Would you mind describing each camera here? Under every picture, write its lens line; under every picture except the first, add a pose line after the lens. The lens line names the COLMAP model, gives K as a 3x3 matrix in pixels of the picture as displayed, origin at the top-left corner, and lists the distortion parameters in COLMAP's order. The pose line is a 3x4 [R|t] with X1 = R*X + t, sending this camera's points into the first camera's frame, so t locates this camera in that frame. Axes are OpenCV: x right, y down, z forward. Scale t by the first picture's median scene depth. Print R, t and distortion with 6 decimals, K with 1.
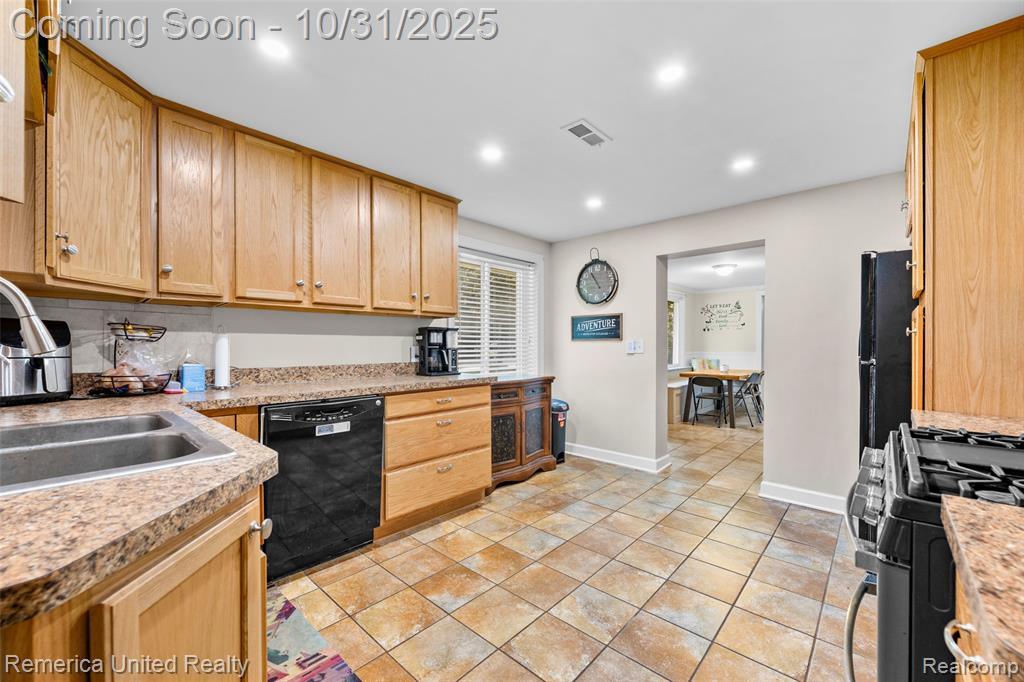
lens RADIAL K [[407.9, 0, 512.0], [0, 407.9, 341.0], [0, 0, 1]] dist [-0.001519, 0.000130]
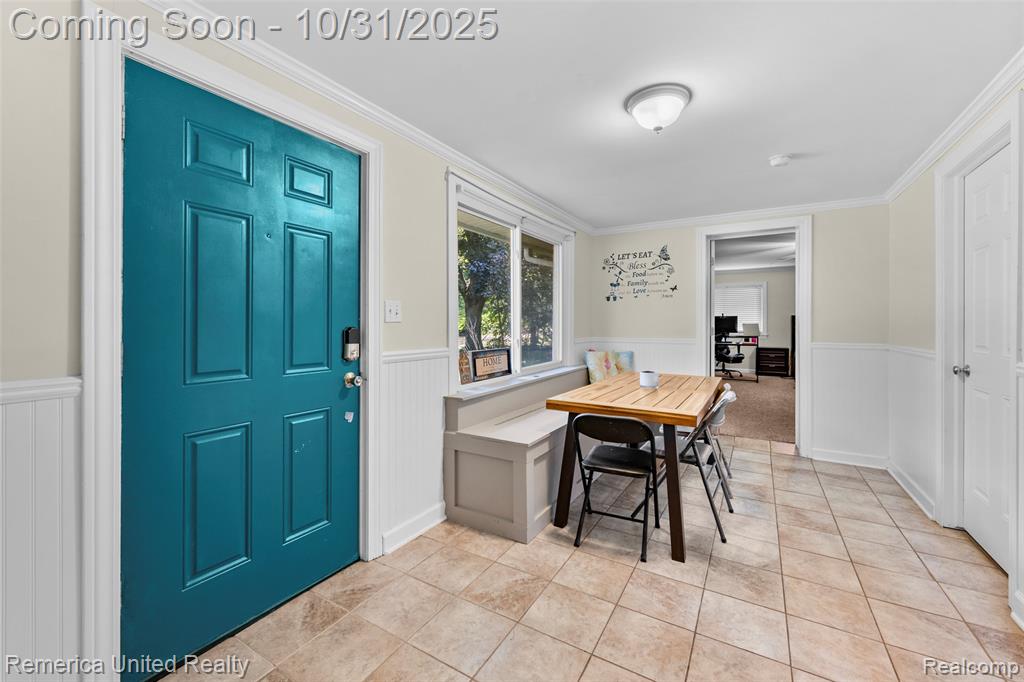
lens RADIAL K [[407.9, 0, 512.0], [0, 407.9, 341.0], [0, 0, 1]] dist [-0.001519, 0.000130]
pose [[0.979189, -0.016051, 0.202312, 0.239294], [0.007132, 0.998973, 0.044737, 0.004950], [-0.202823, -0.042363, 0.978299, 0.500399]]
